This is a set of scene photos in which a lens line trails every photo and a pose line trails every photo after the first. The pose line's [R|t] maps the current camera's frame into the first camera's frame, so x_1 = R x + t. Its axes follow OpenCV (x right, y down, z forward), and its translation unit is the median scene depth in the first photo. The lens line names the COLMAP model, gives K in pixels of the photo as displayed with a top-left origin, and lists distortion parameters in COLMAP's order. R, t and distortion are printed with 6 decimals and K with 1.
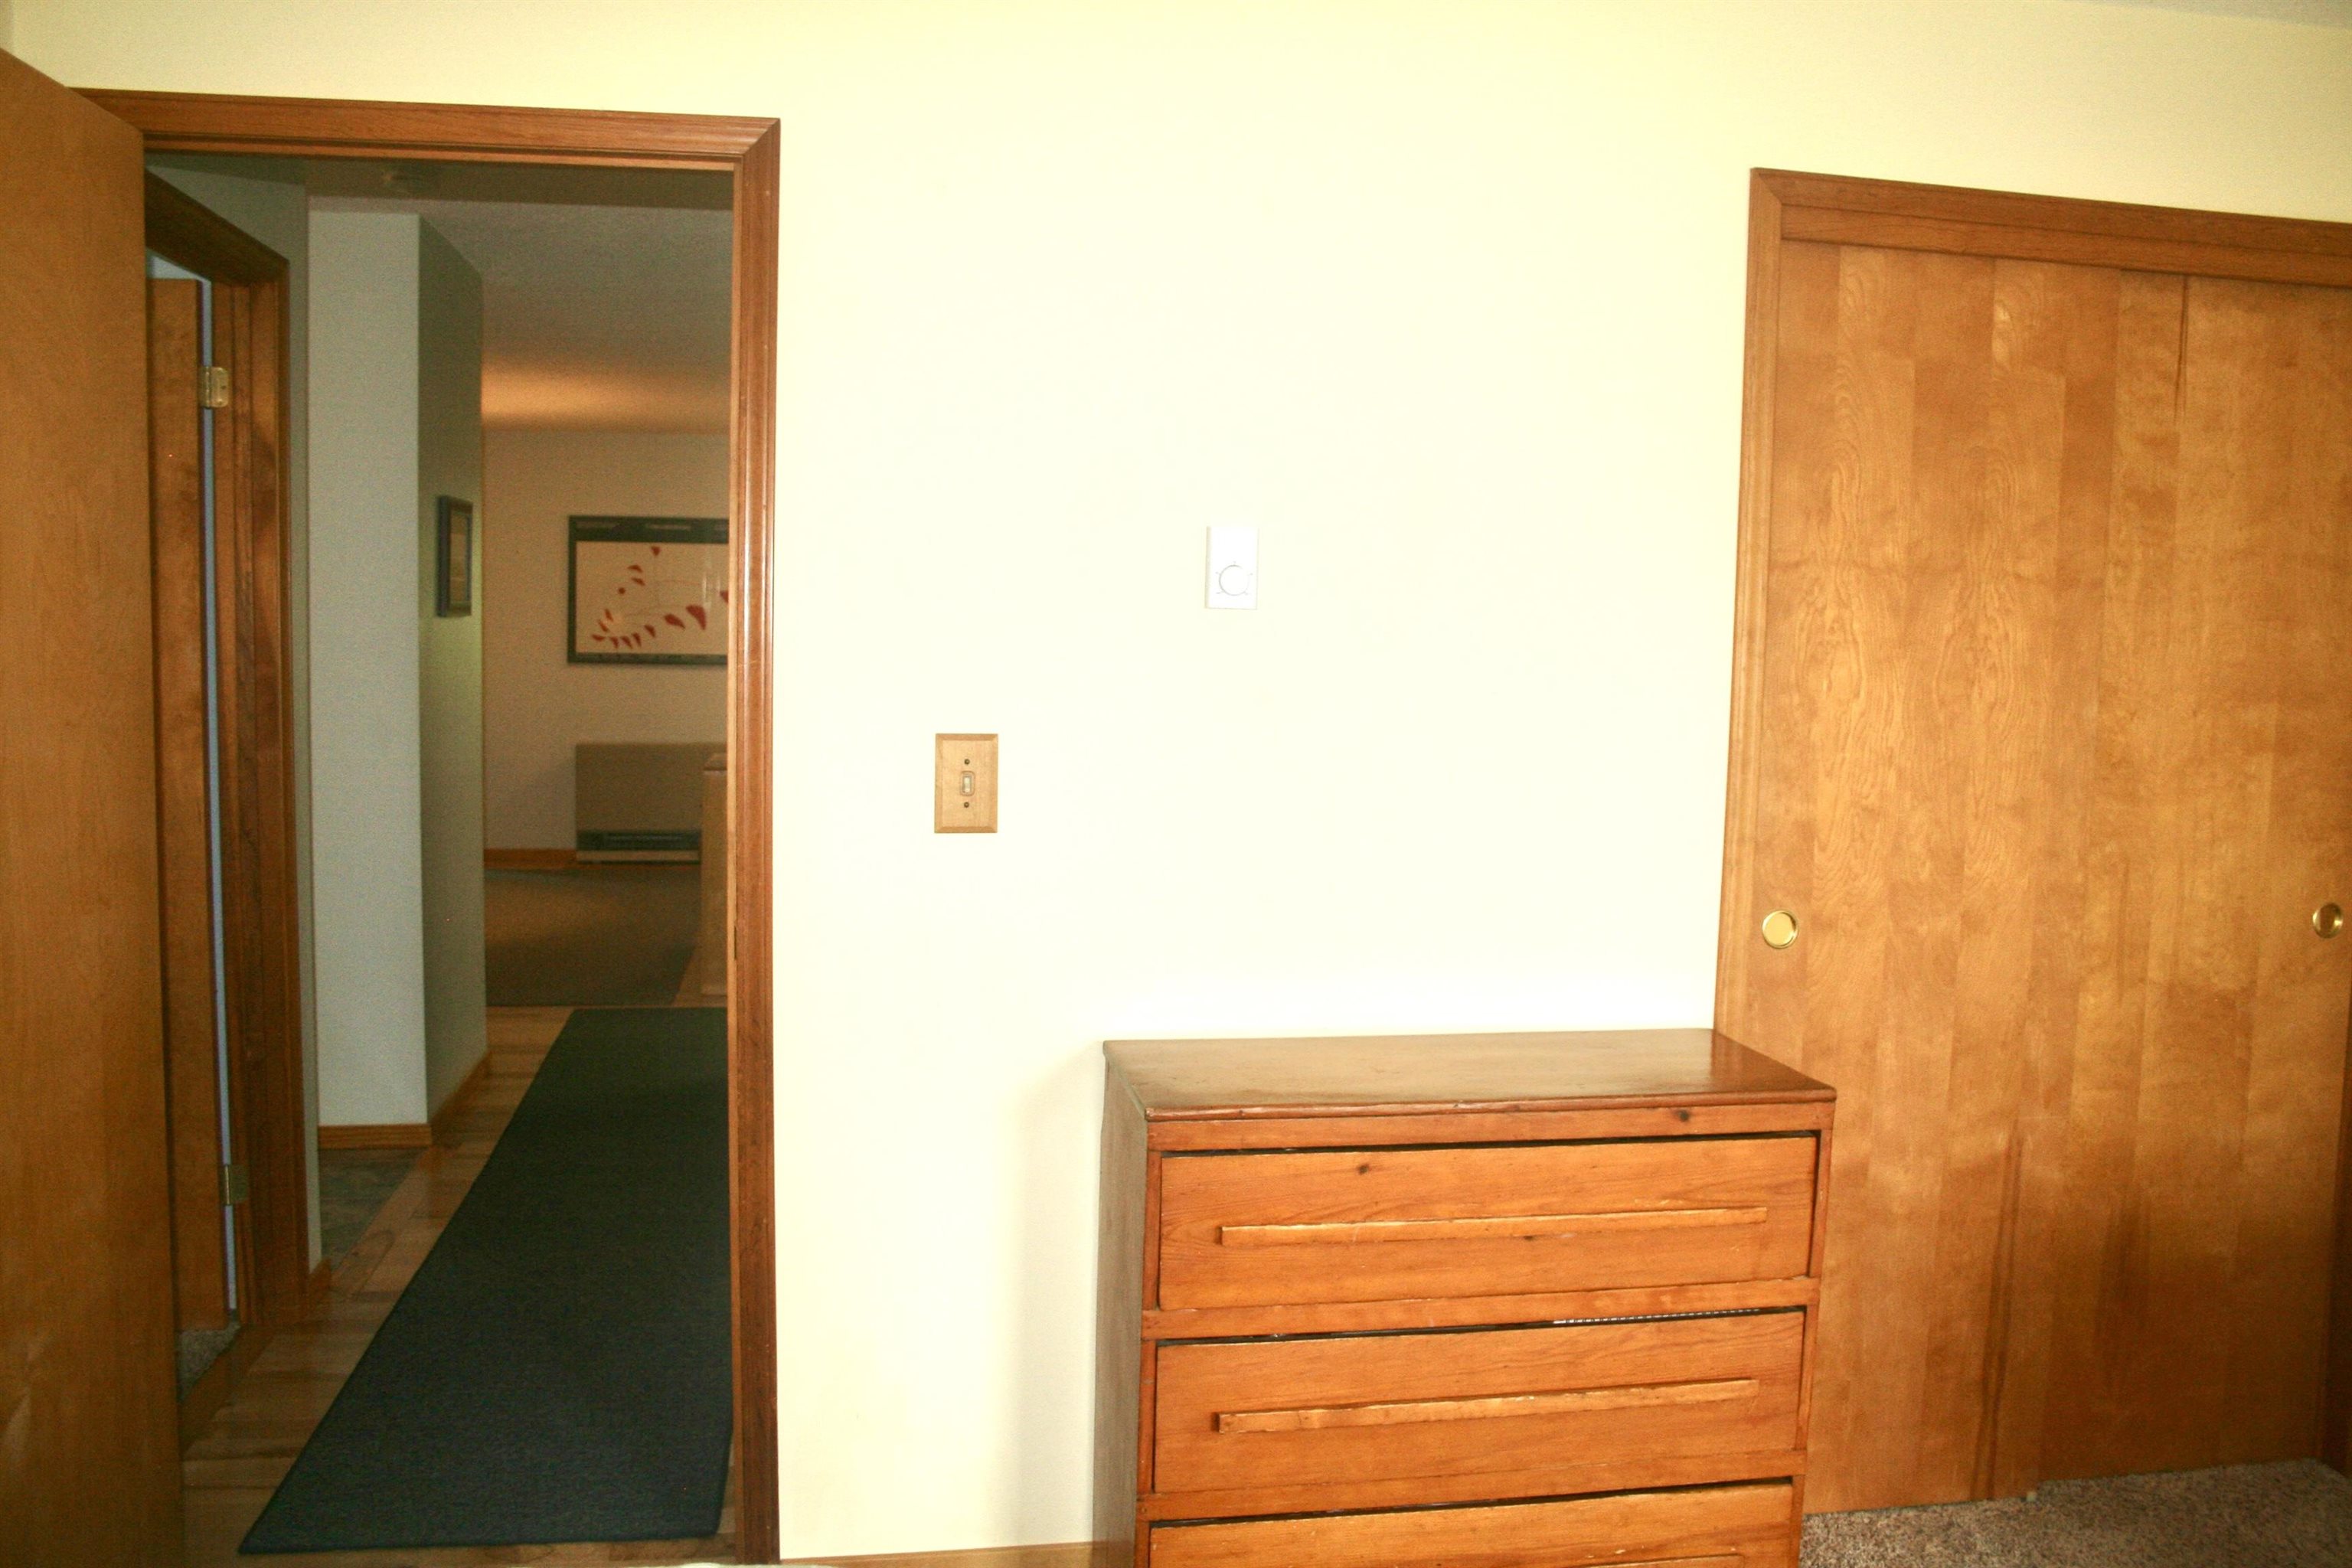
lens RADIAL K [[1985.4, 0, 1158.5], [0, 1985.4, 806.6], [0, 0, 1]] dist [-0.143717, 0.125364]
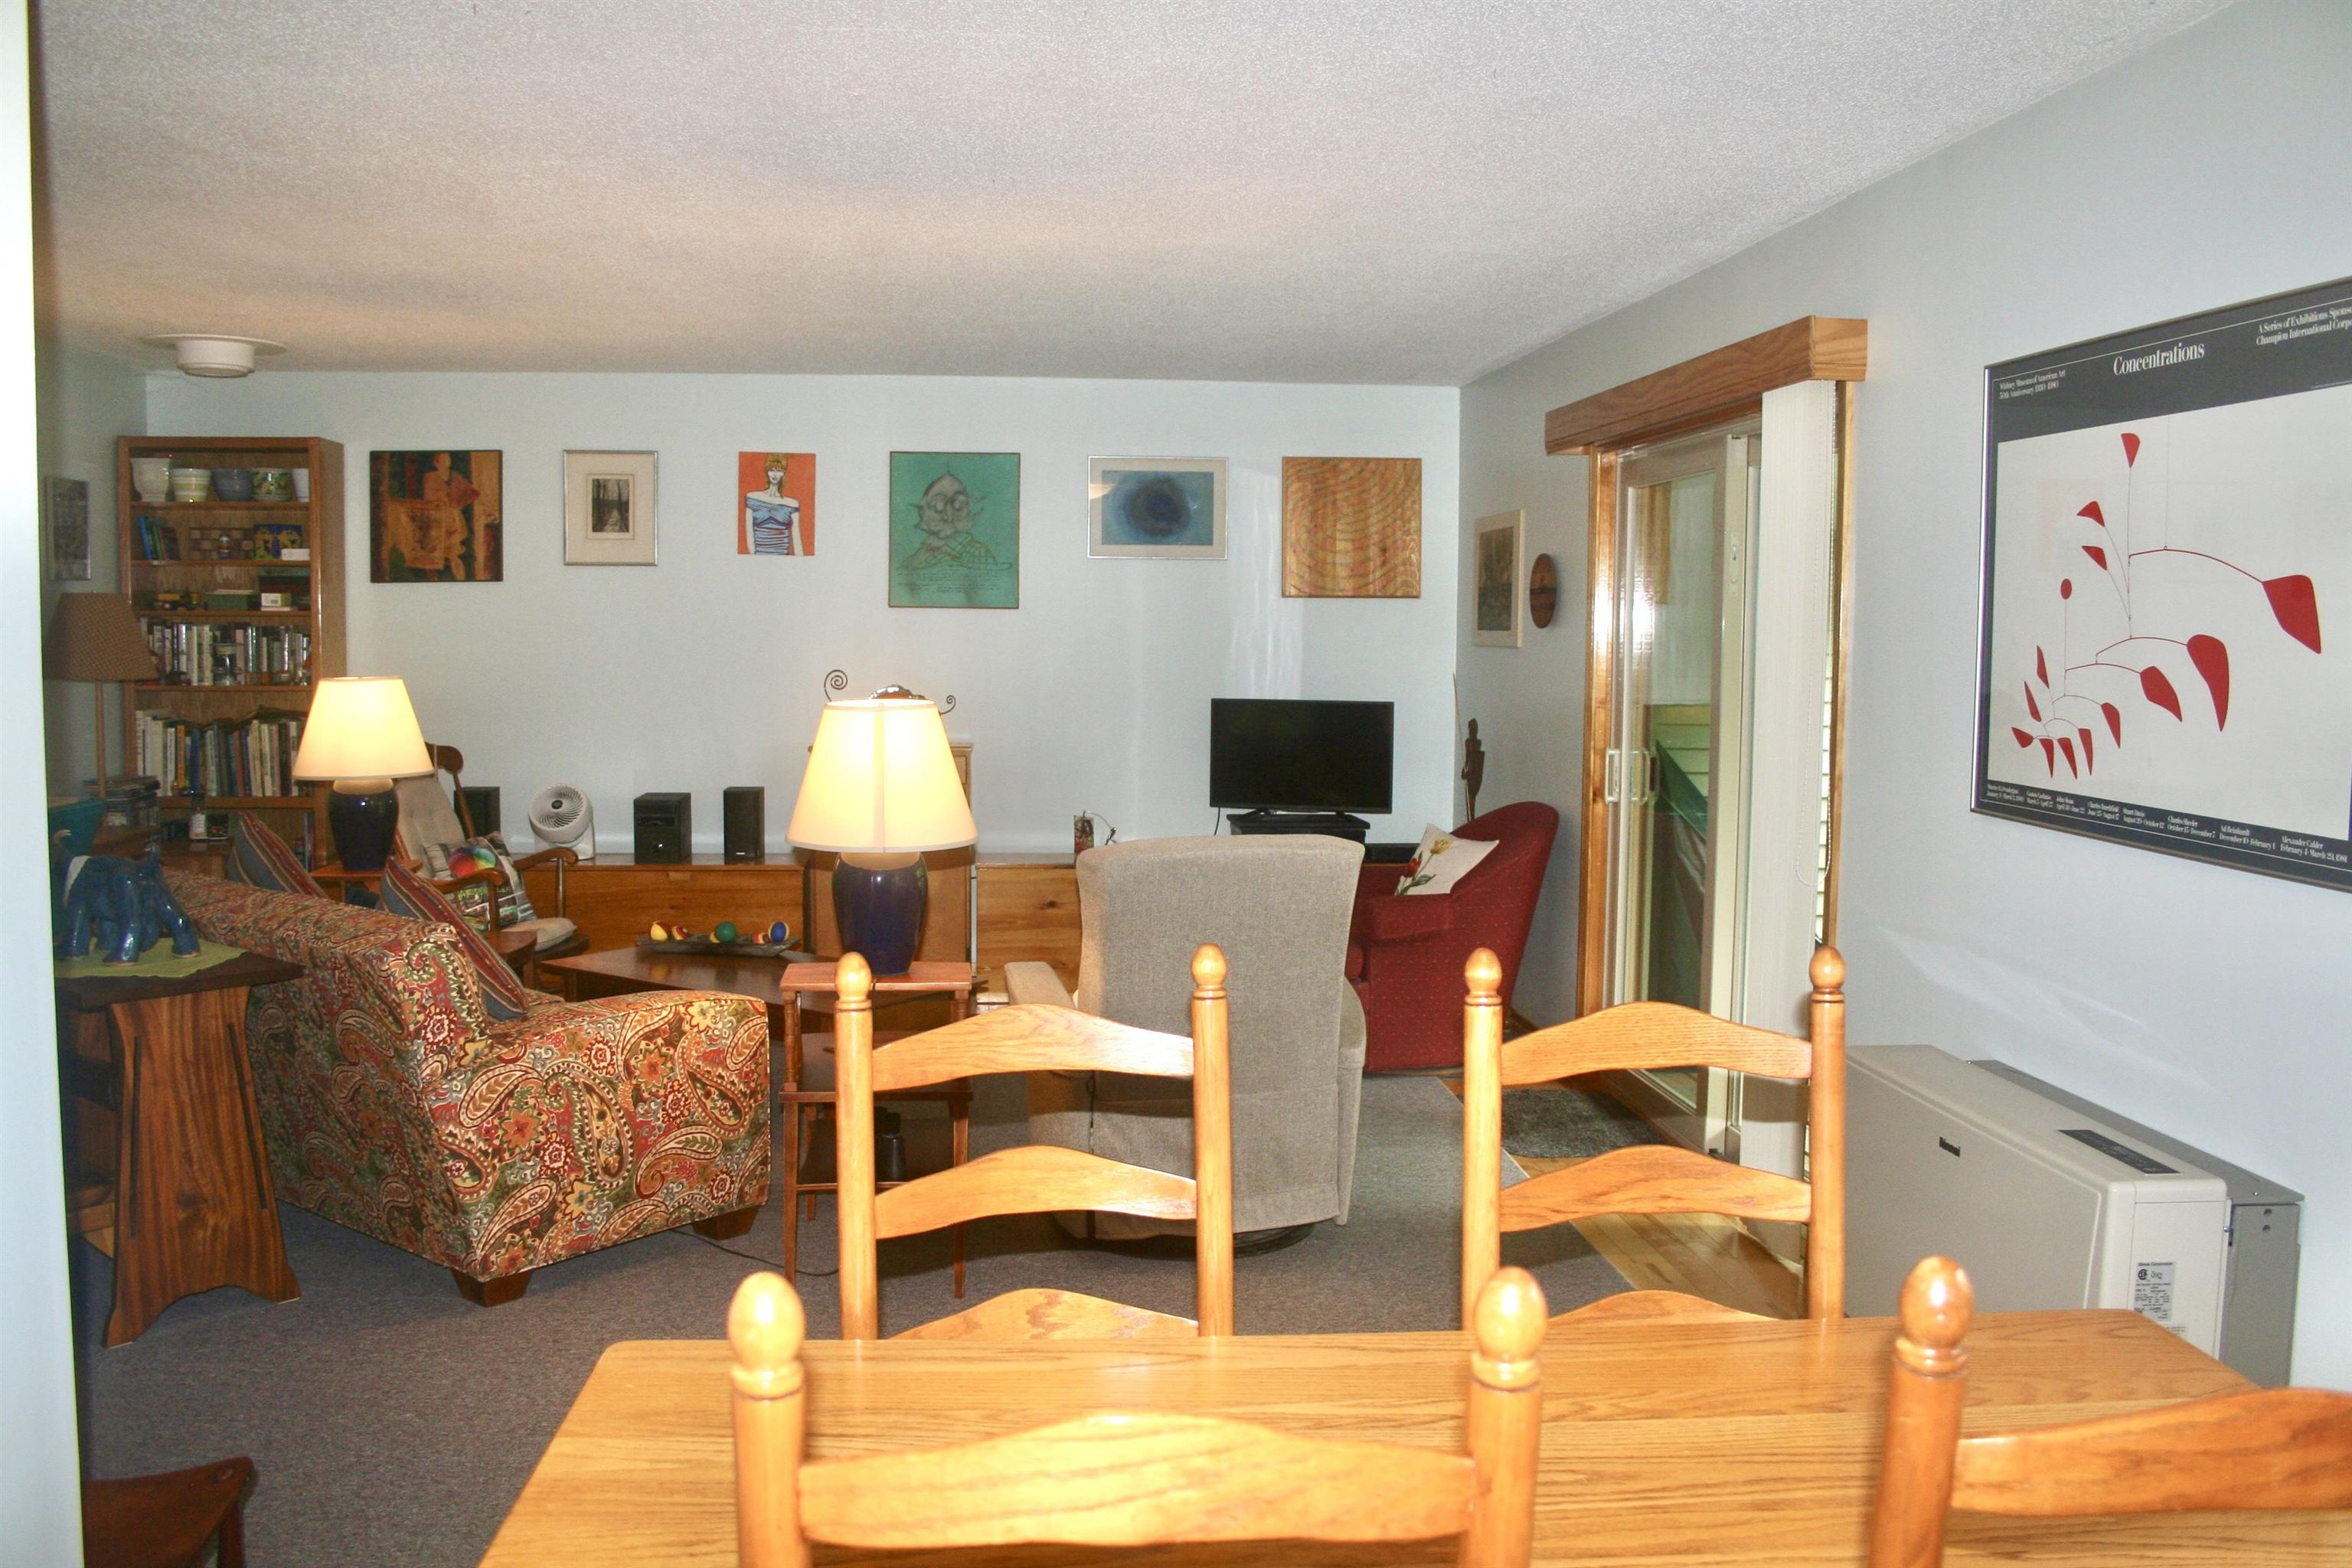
lens RADIAL K [[1963.6, 0, 1167.4], [0, 1963.6, 773.3], [0, 0, 1]] dist [-0.128403, 0.085003]
pose [[-0.092833, 0.054593, -0.994184, 0.041110], [-0.101804, 0.992742, 0.064020, -0.092263], [0.990464, 0.107155, -0.086602, 0.953559]]
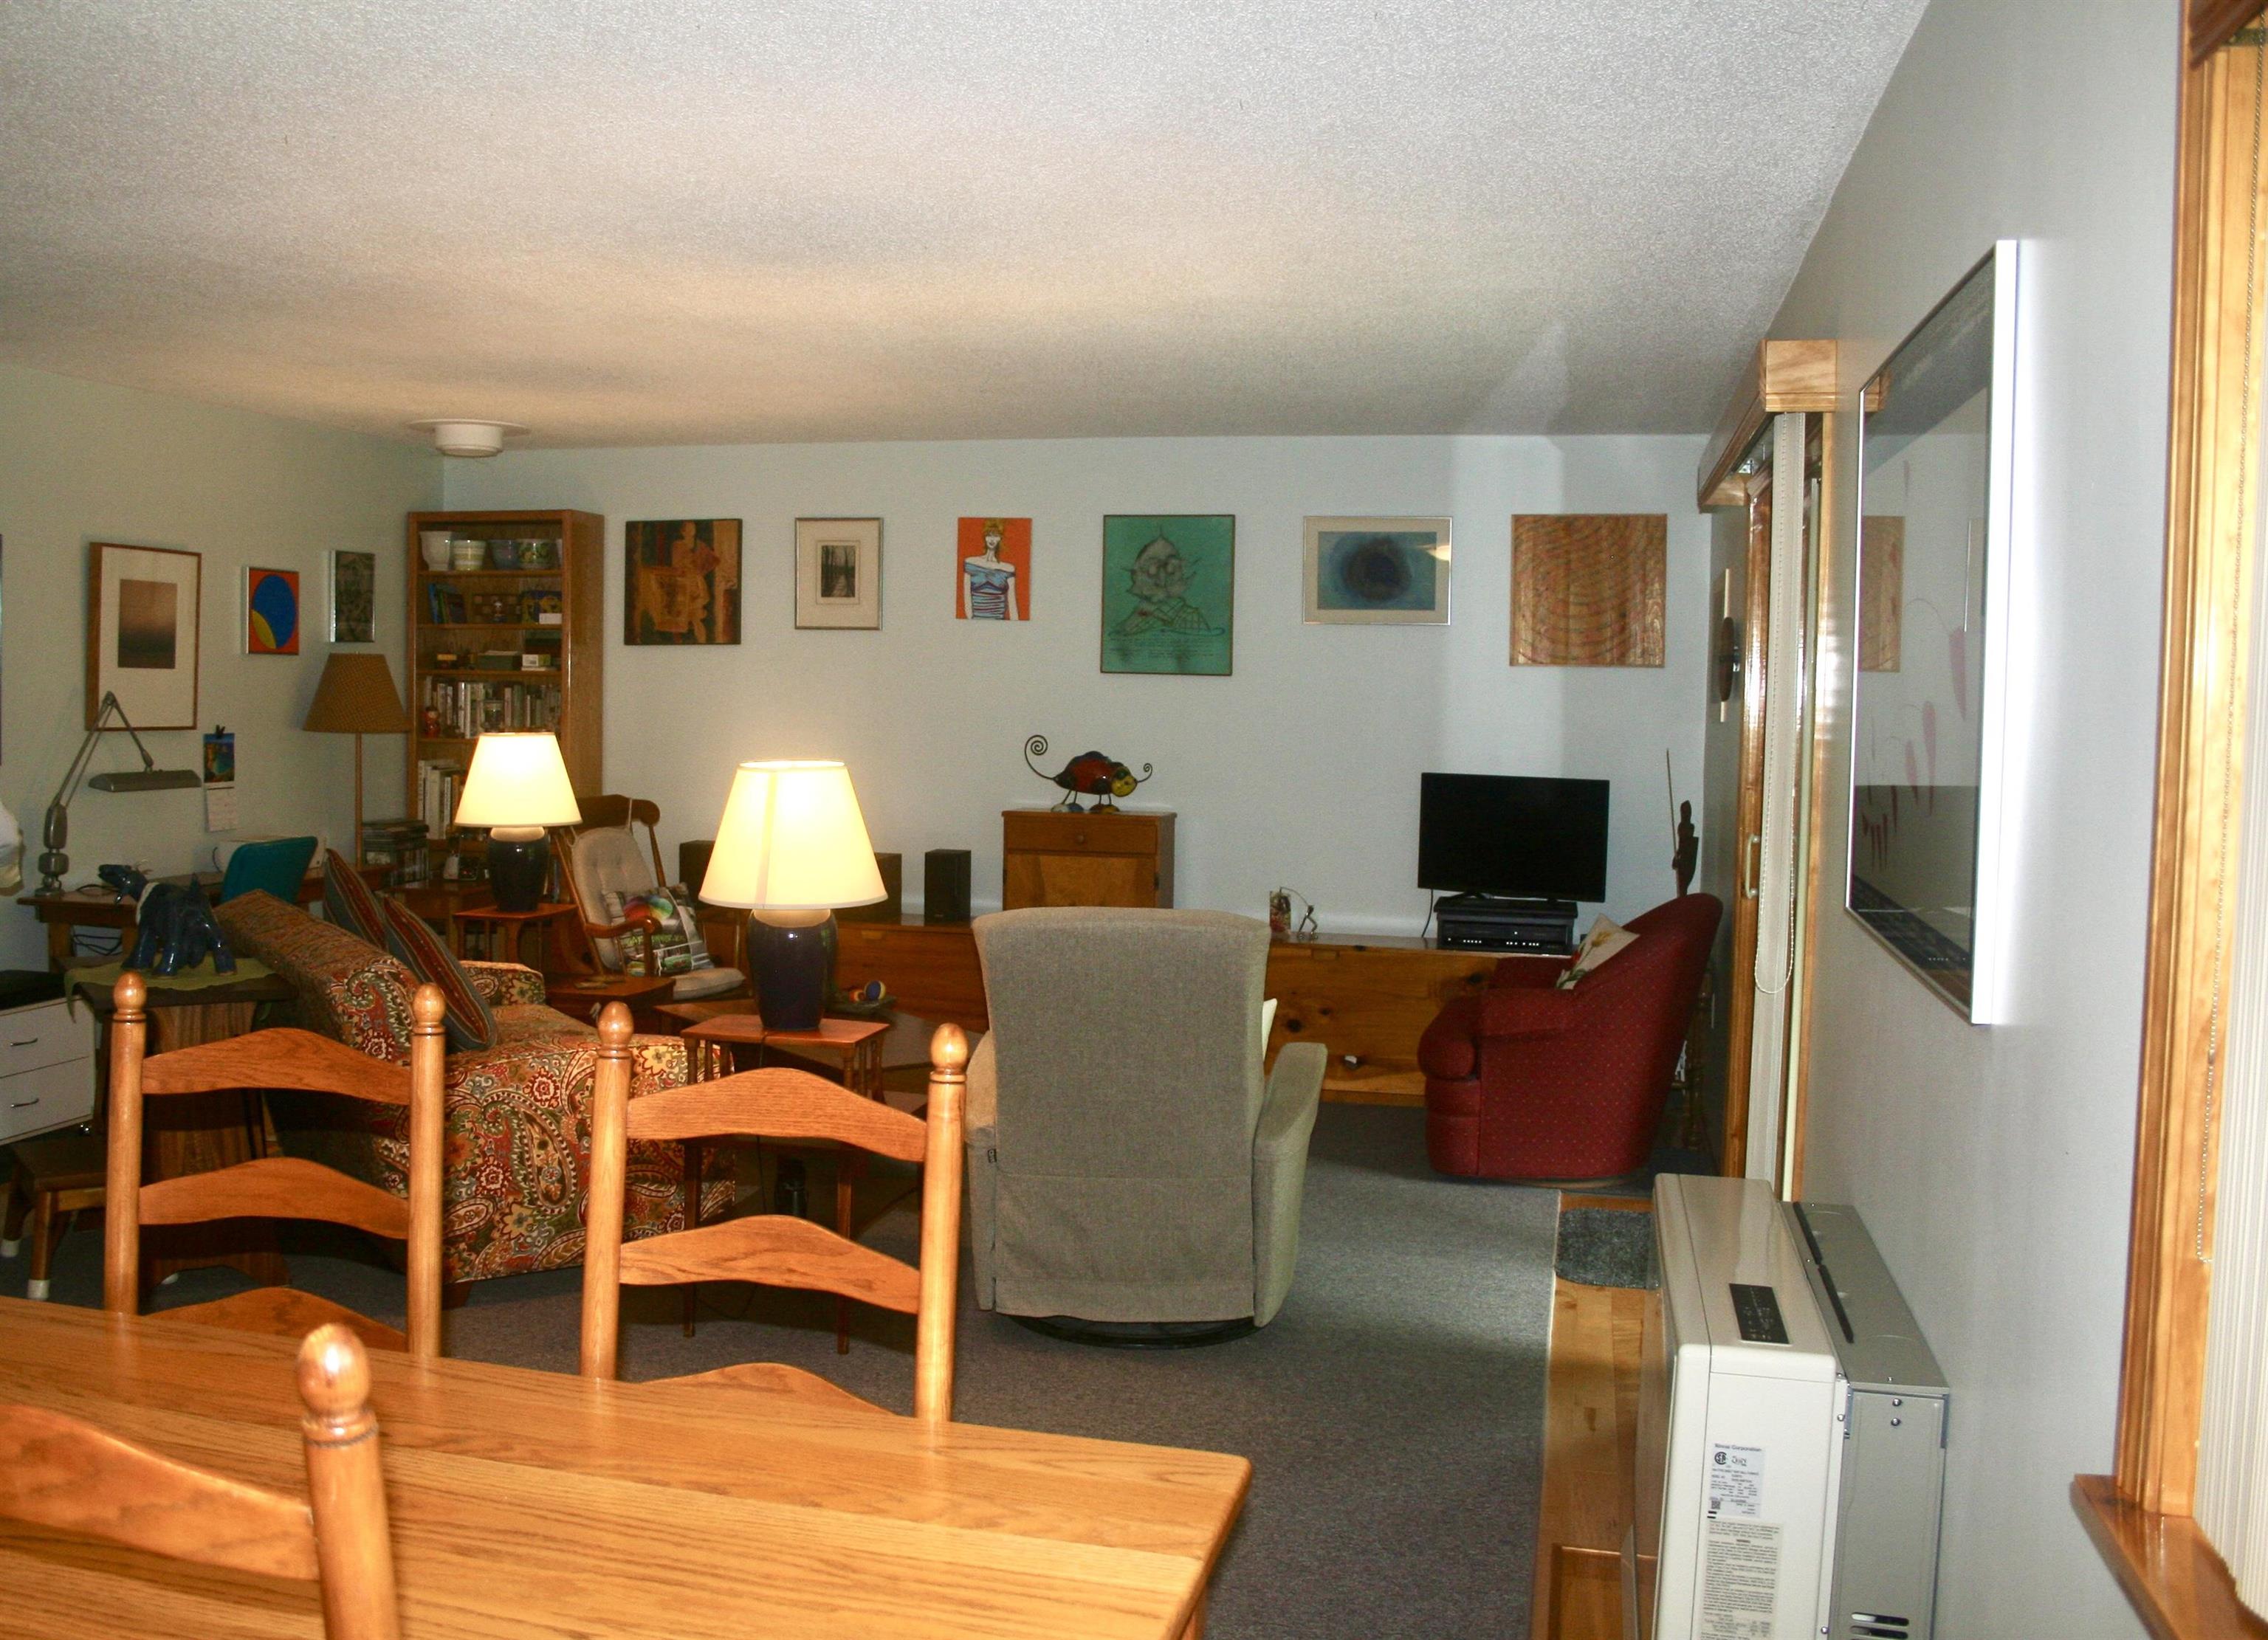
lens RADIAL K [[2054.5, 0, 1049.9], [0, 2054.5, 795.9], [0, 0, 1]] dist [-0.135680, 0.064067]
pose [[-0.418597, 0.022026, -0.907905, 0.015330], [-0.107962, 0.991410, 0.073829, -0.105706], [0.901732, 0.128924, -0.412623, 1.085369]]
